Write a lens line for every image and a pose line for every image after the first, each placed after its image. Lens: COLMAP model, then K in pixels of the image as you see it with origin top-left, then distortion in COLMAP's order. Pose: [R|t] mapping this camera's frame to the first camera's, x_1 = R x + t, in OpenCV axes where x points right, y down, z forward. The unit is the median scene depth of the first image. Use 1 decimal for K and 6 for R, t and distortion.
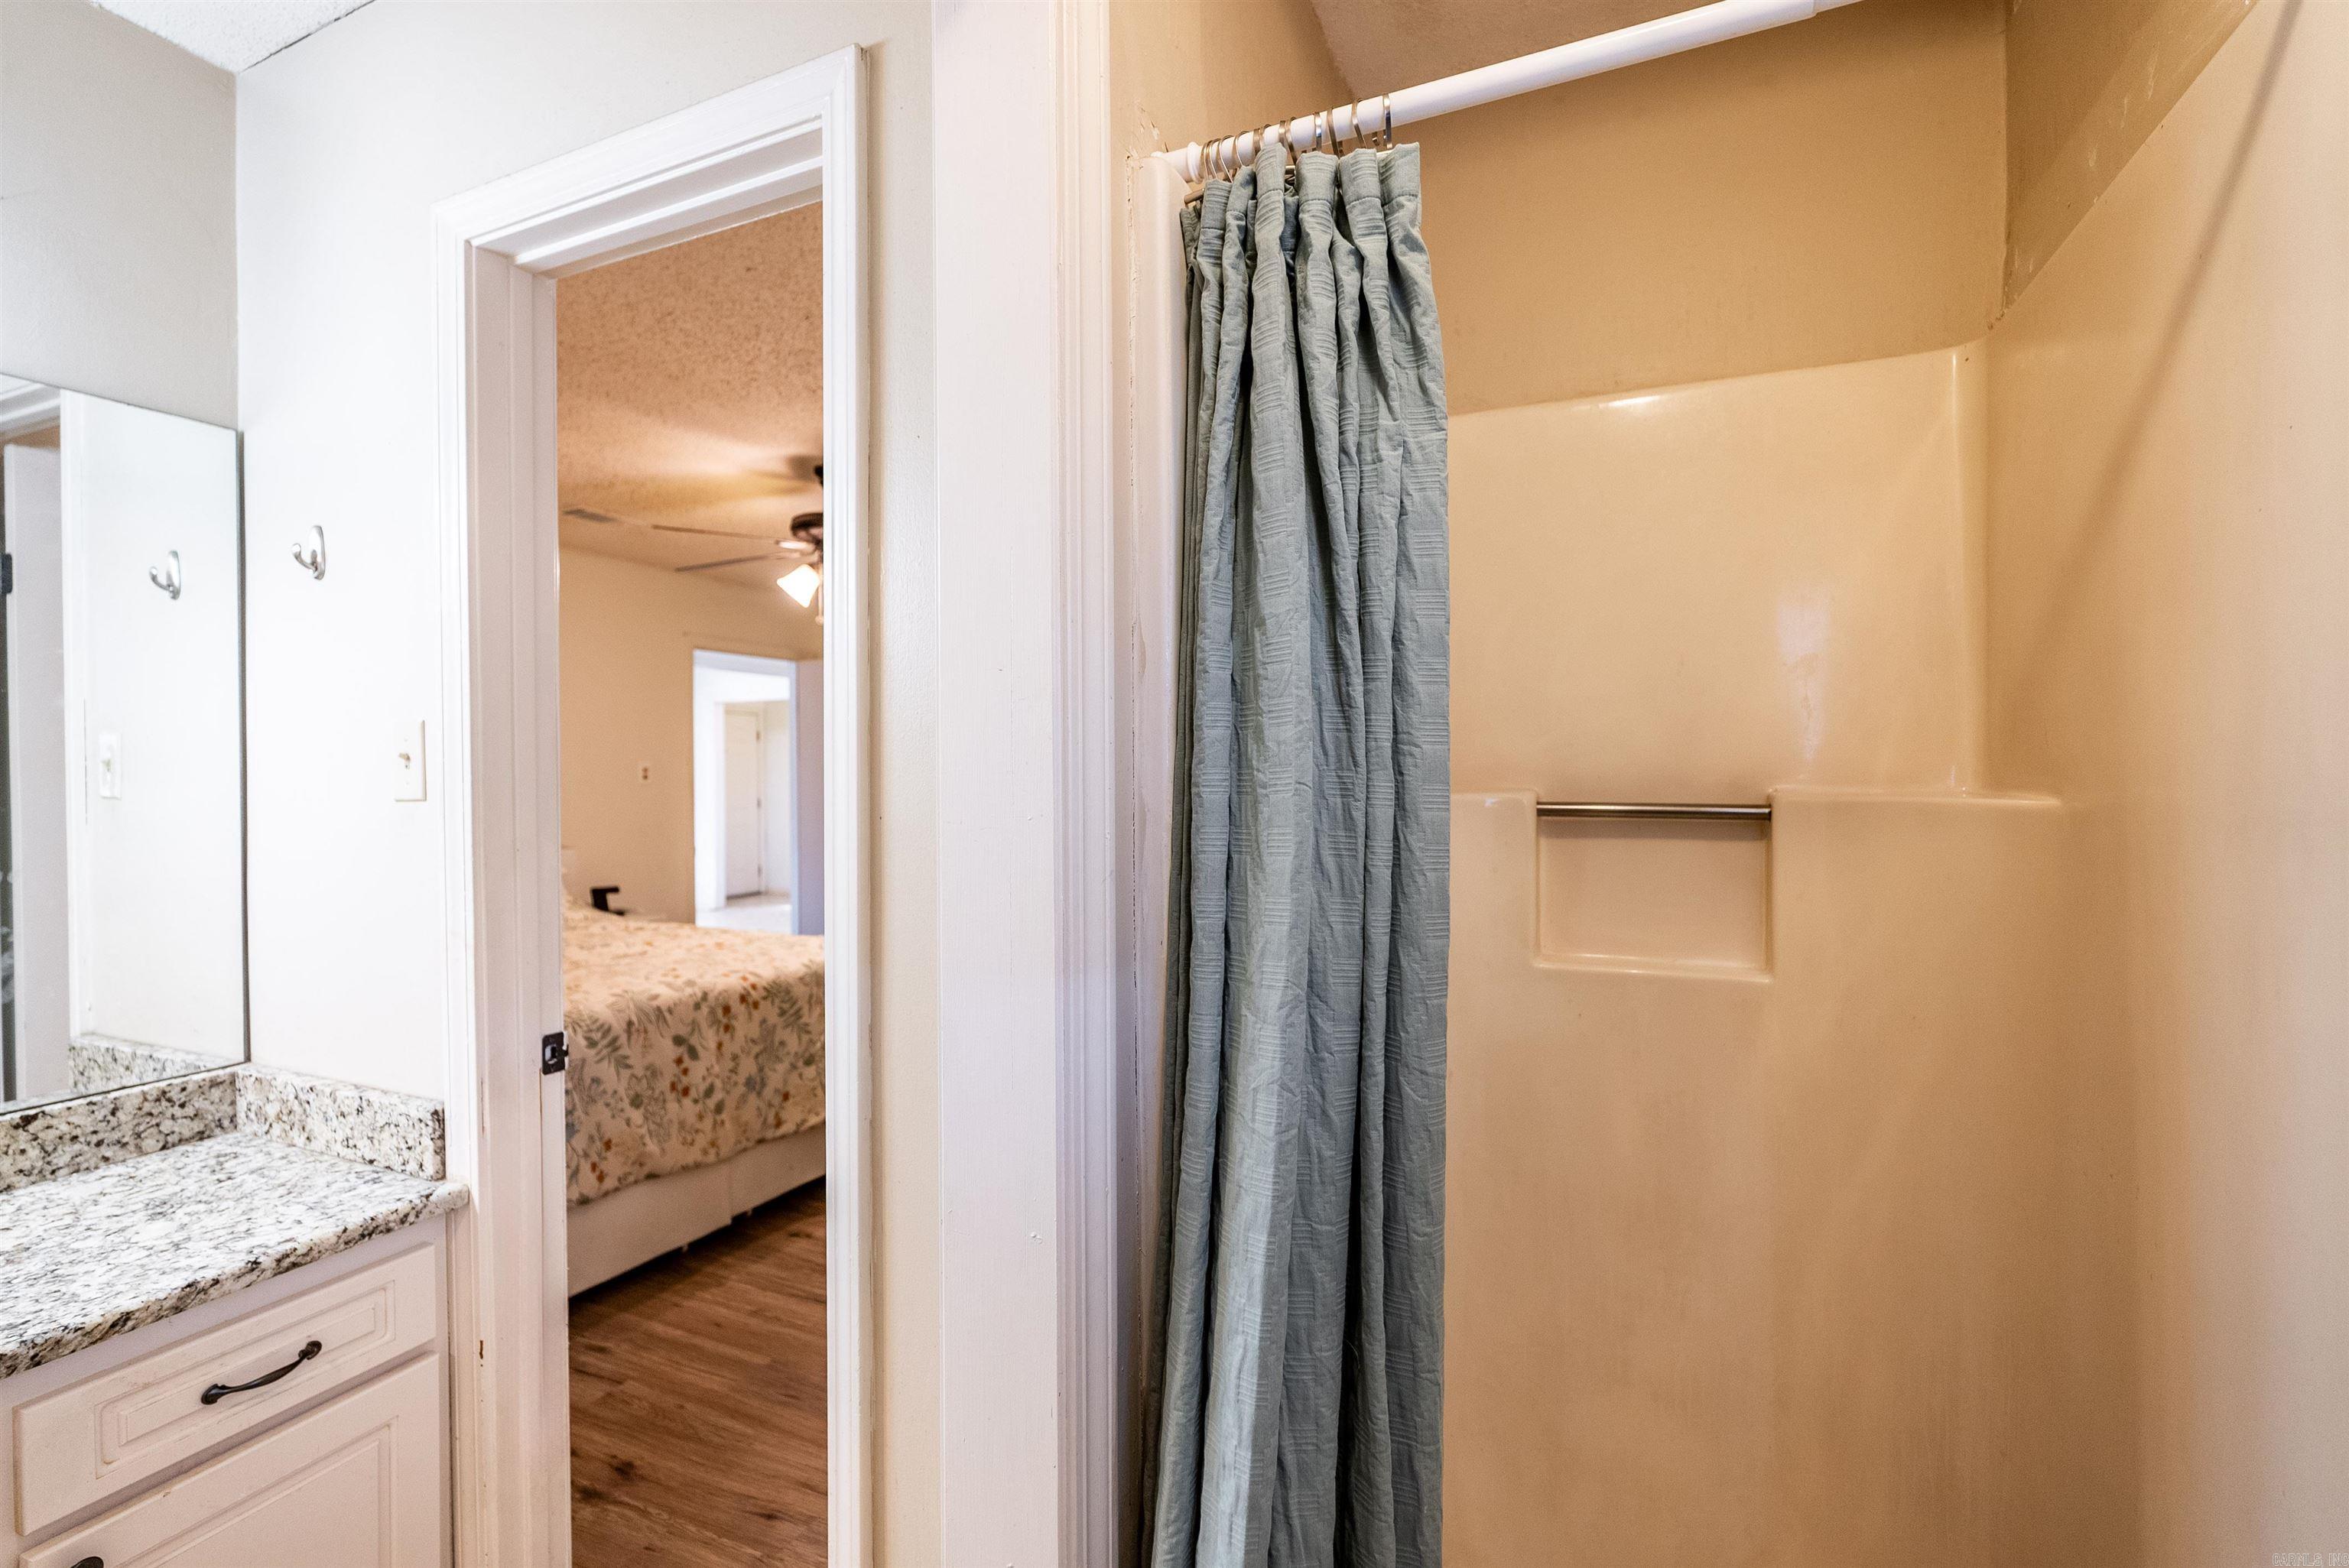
lens RADIAL K [[1029.1, 0, 1167.3], [0, 1029.1, 781.9], [0, 0, 1]] dist [-0.007640, 0.001689]
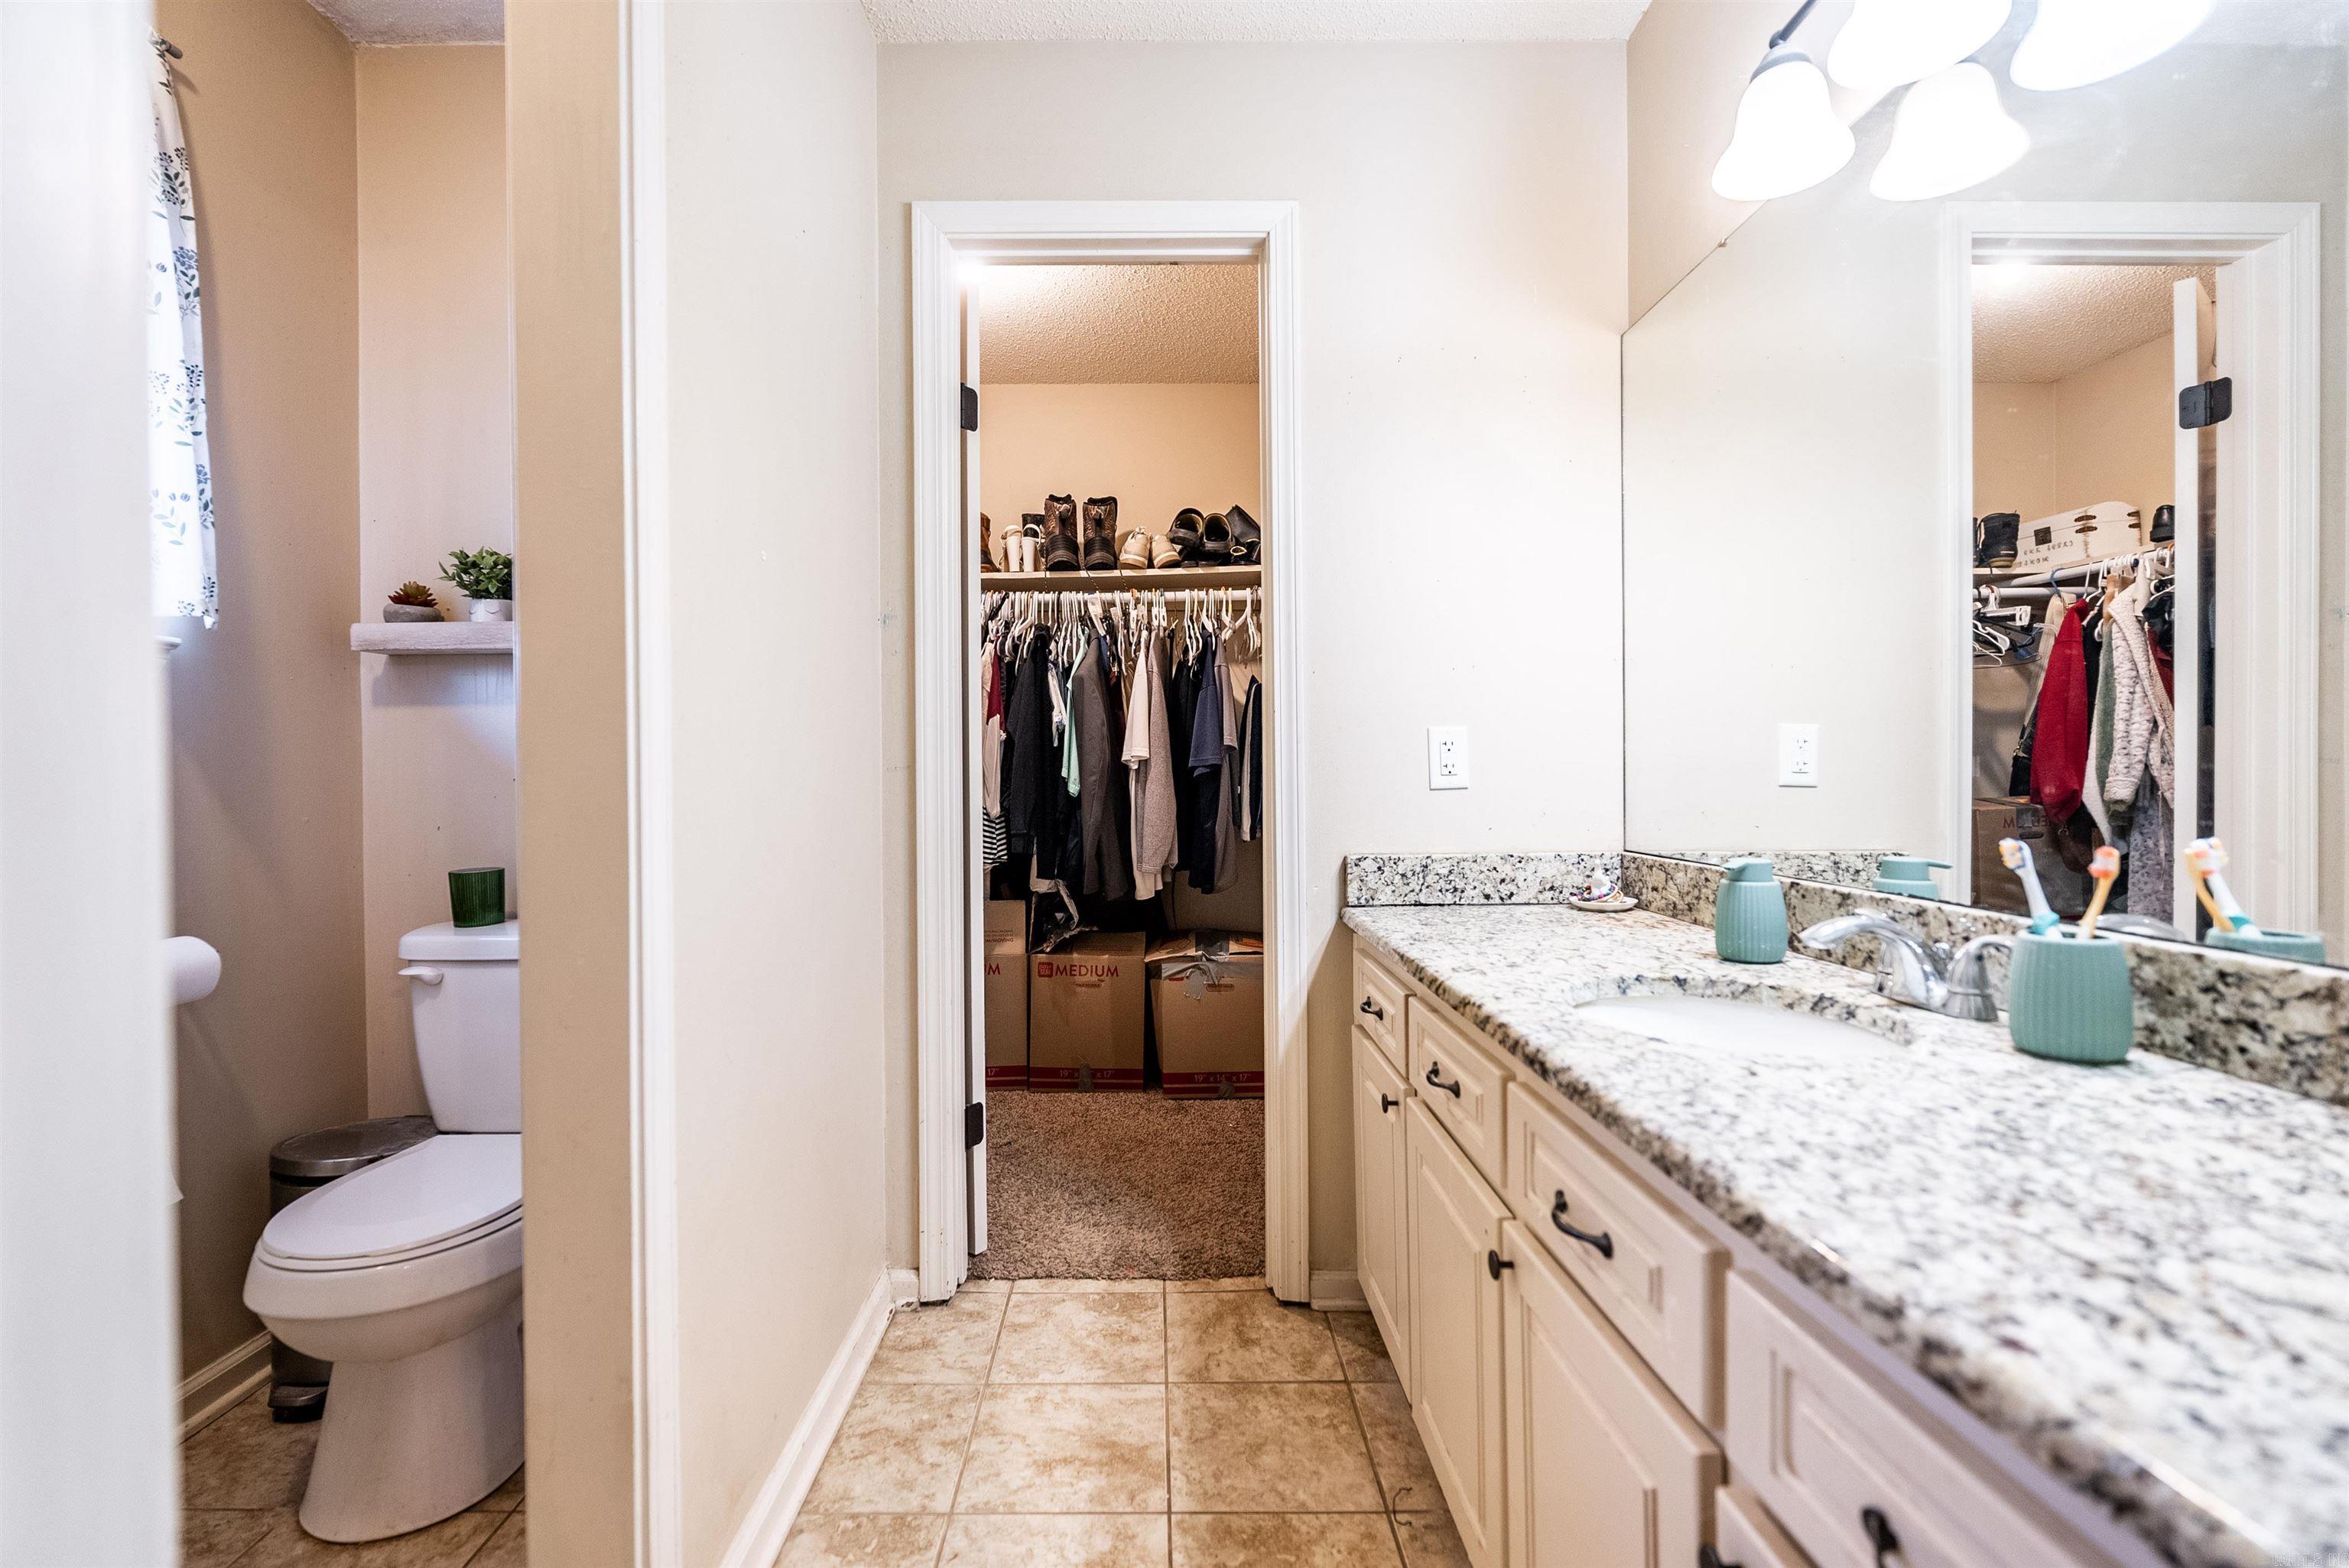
lens RADIAL K [[1029.1, 0, 1167.3], [0, 1029.1, 781.9], [0, 0, 1]] dist [-0.007640, 0.001689]
pose [[-0.907951, 0.018758, -0.418655, -0.370463], [0.010539, 0.999704, 0.021936, 0.200407], [0.418943, 0.015505, -0.907880, 1.063970]]
